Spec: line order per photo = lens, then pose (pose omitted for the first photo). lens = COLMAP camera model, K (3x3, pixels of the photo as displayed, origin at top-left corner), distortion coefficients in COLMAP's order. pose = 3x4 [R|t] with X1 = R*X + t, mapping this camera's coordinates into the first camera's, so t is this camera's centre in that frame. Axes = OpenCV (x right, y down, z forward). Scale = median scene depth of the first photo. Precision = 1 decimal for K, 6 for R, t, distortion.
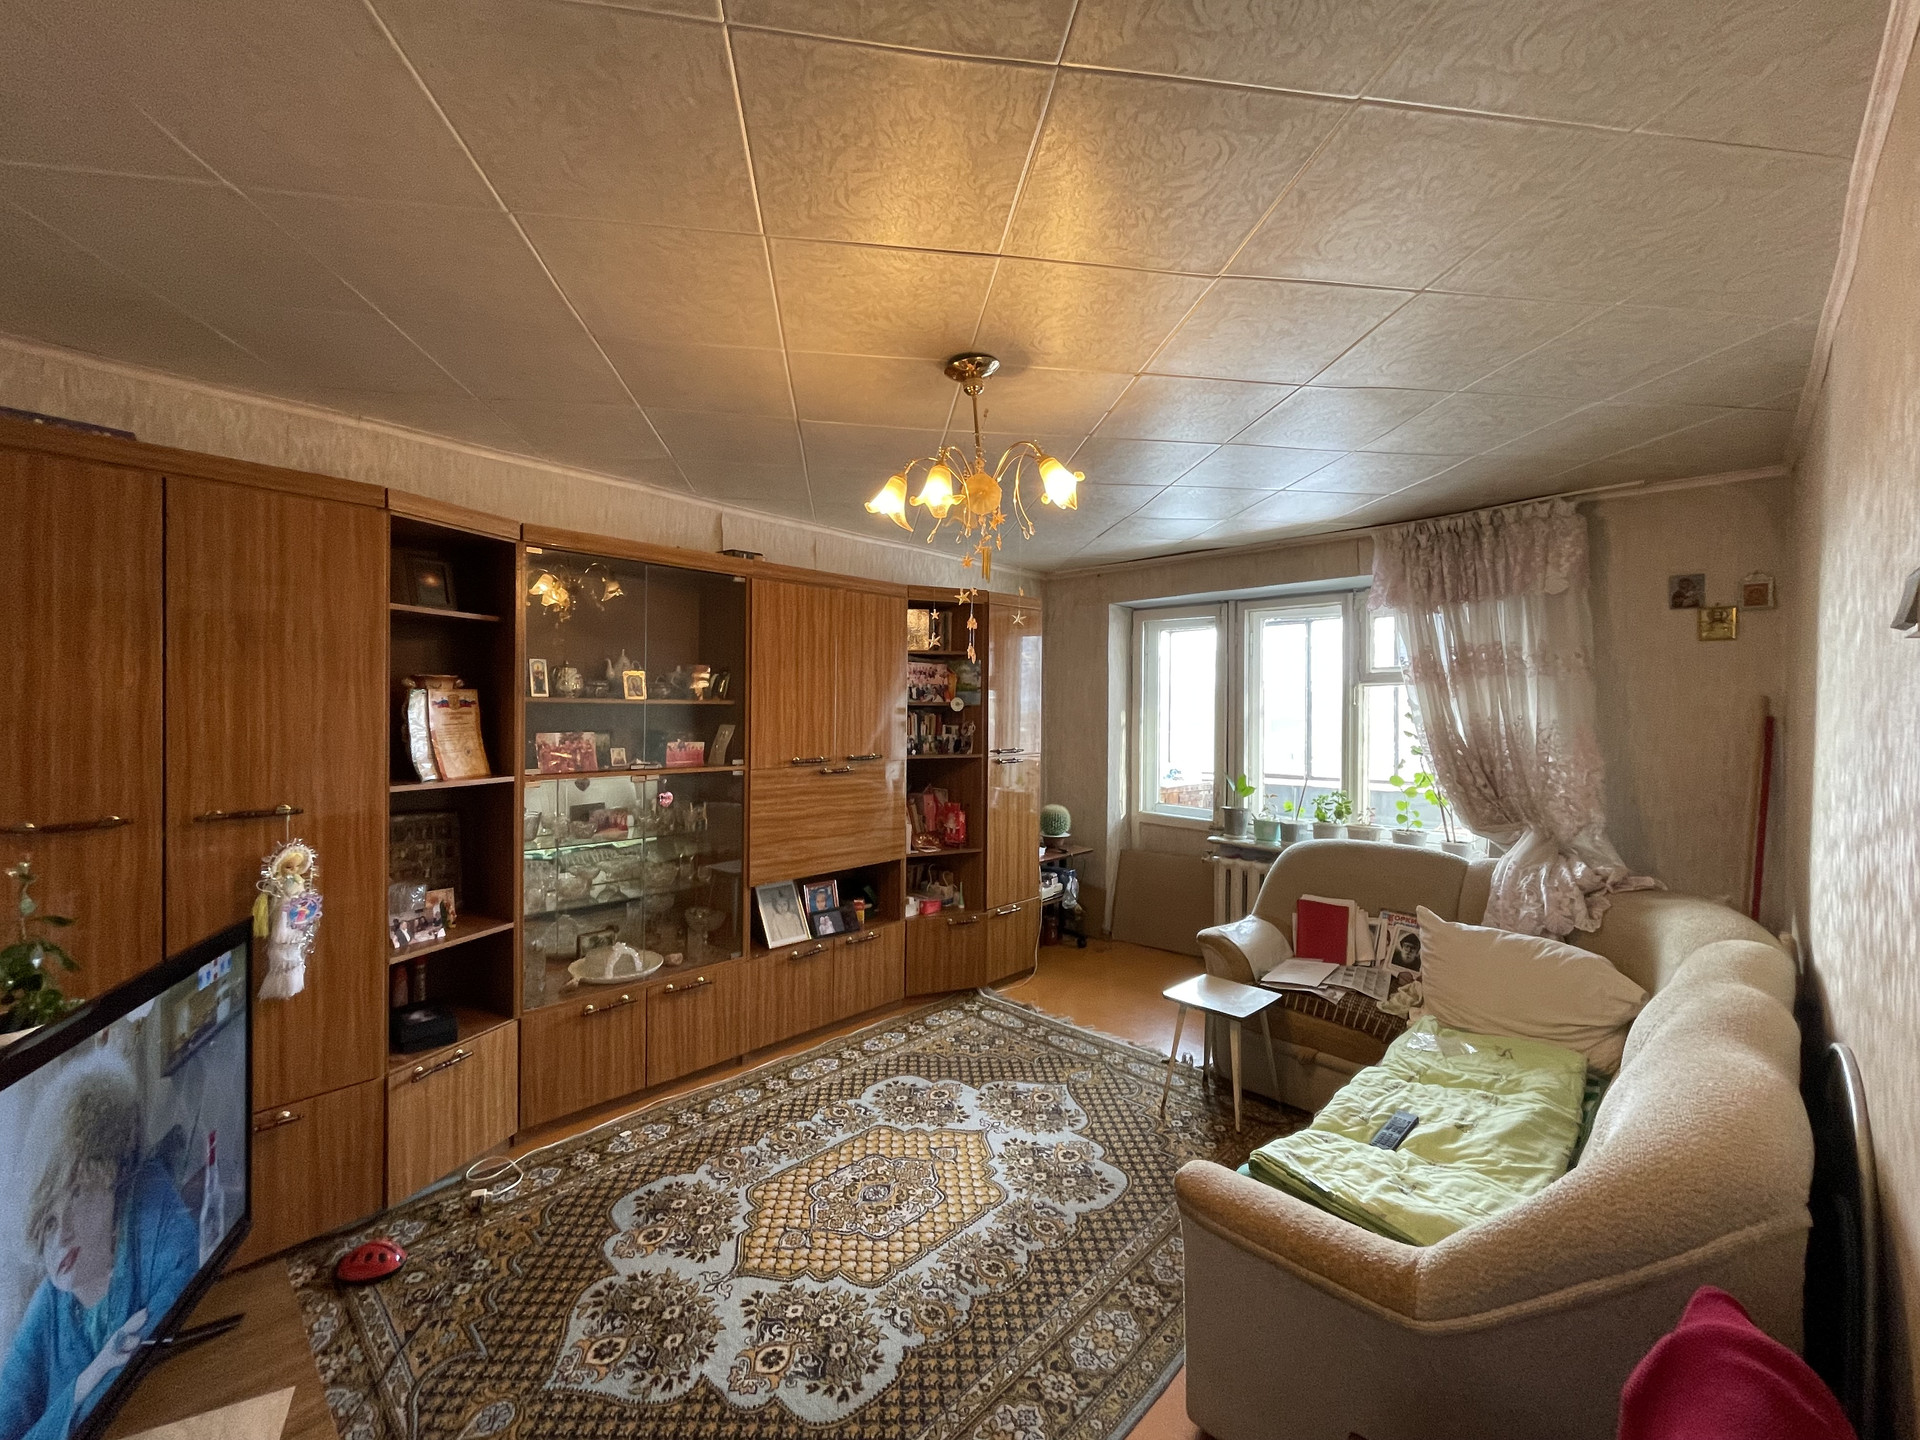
lens RADIAL K [[808.6, 0, 947.8], [0, 808.6, 716.1], [0, 0, 1]] dist [-0.000659, 0.000149]
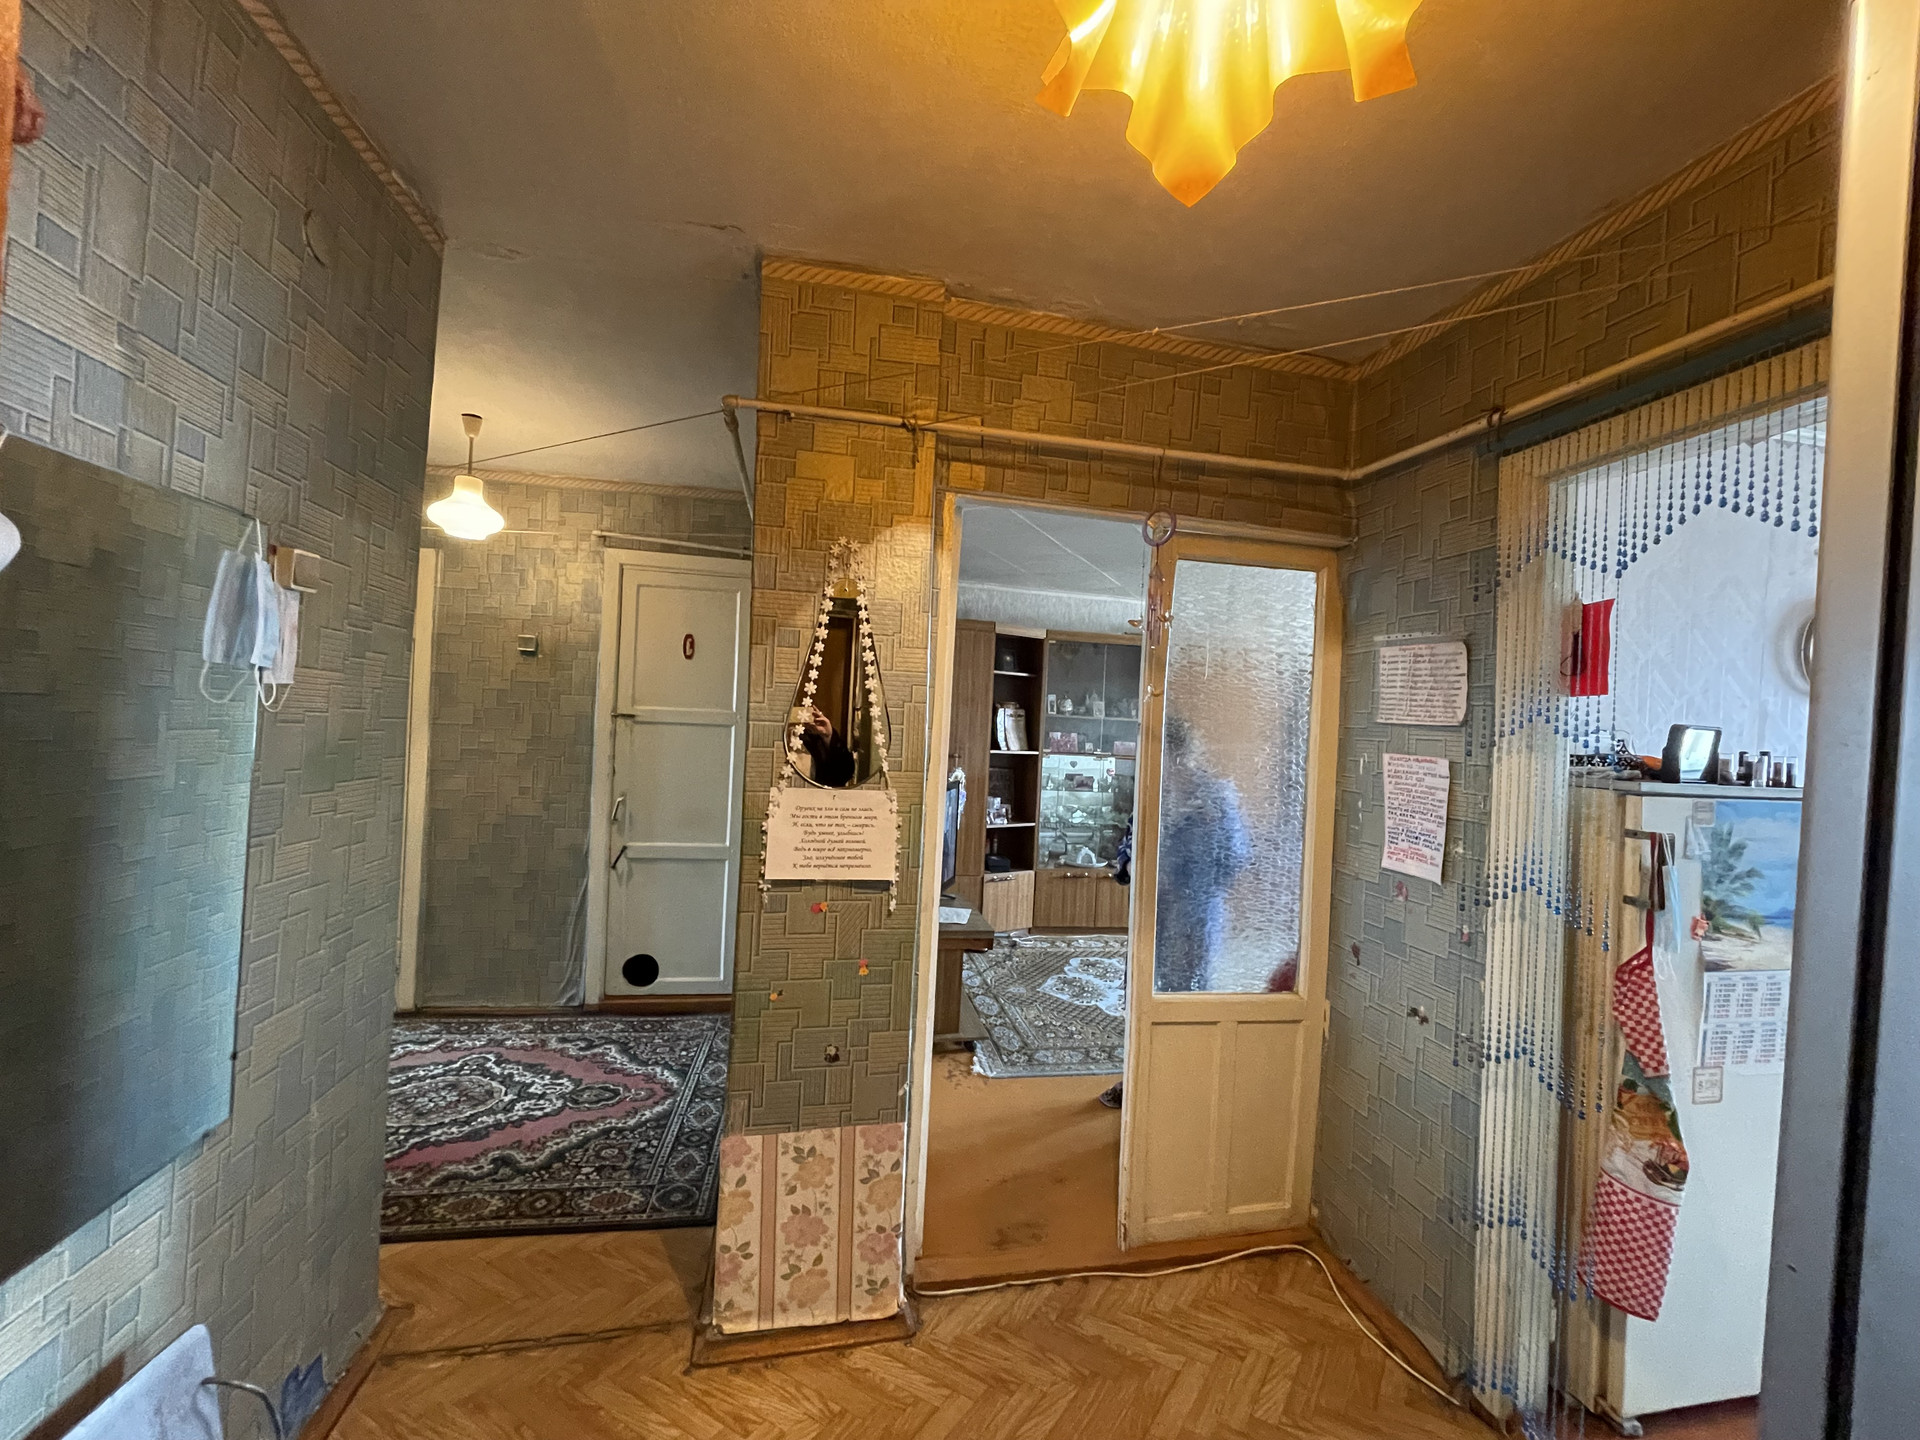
lens RADIAL K [[808.6, 0, 960.2], [0, 808.6, 718.0], [0, 0, 1]] dist [-0.000659, 0.000149]
pose [[0.823897, 0.032379, -0.565814, 0.495434], [-0.045807, 0.998905, -0.009538, 0.018638], [0.564885, 0.033776, 0.824478, -0.873456]]
